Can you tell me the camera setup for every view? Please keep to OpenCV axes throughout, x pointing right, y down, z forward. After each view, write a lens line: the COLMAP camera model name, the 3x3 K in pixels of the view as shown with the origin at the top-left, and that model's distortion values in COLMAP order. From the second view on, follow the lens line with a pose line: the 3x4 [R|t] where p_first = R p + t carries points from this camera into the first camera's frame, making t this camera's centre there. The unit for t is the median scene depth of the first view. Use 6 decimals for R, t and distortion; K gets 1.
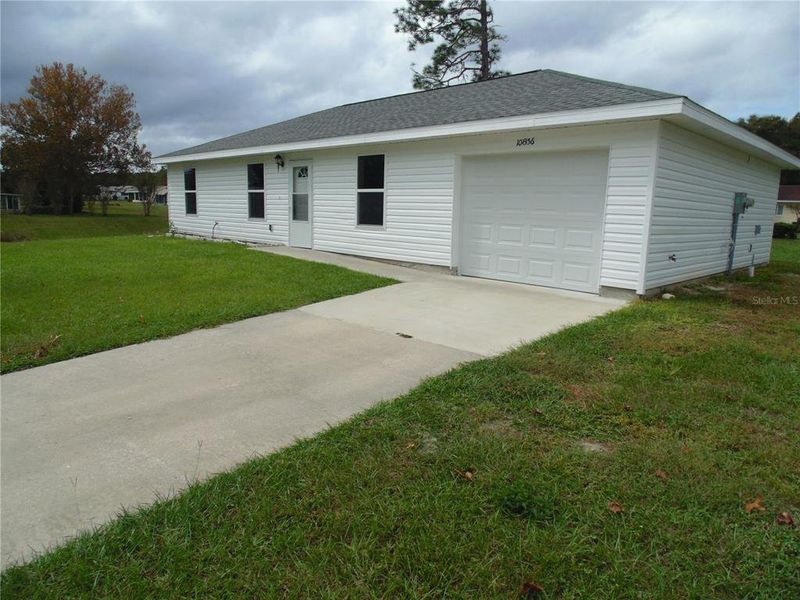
lens RADIAL K [[532.8, 0, 401.9], [0, 532.8, 299.9], [0, 0, 1]] dist [-0.016353, -0.004872]
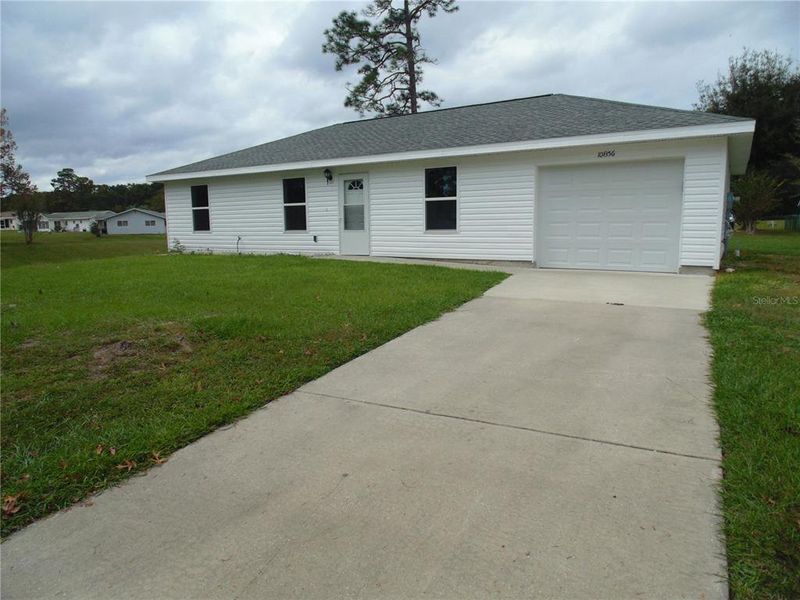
lens RADIAL K [[532.8, 0, 394.9], [0, 532.8, 300.8], [0, 0, 1]] dist [-0.016353, -0.004872]
pose [[0.972559, -0.069767, 0.221949, -0.333845], [0.075752, 0.996954, -0.018559, 0.017116], [-0.219979, 0.034863, 0.974882, -0.048405]]
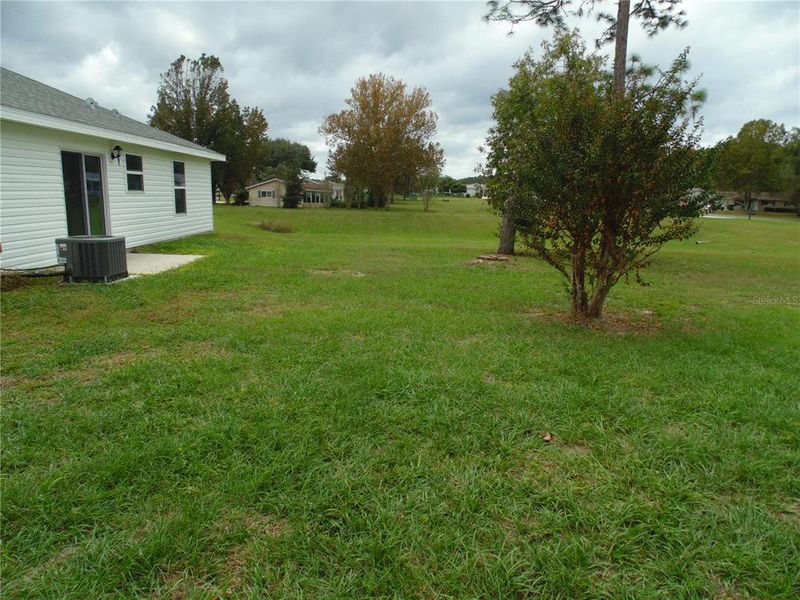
lens RADIAL K [[532.8, 0, 408.0], [0, 532.8, 294.6], [0, 0, 1]] dist [-0.016353, -0.004872]
pose [[-0.716414, -0.167876, 0.677177, -1.112599], [0.071678, 0.947773, 0.310788, -0.255127], [-0.693984, 0.271192, -0.666965, 1.246373]]
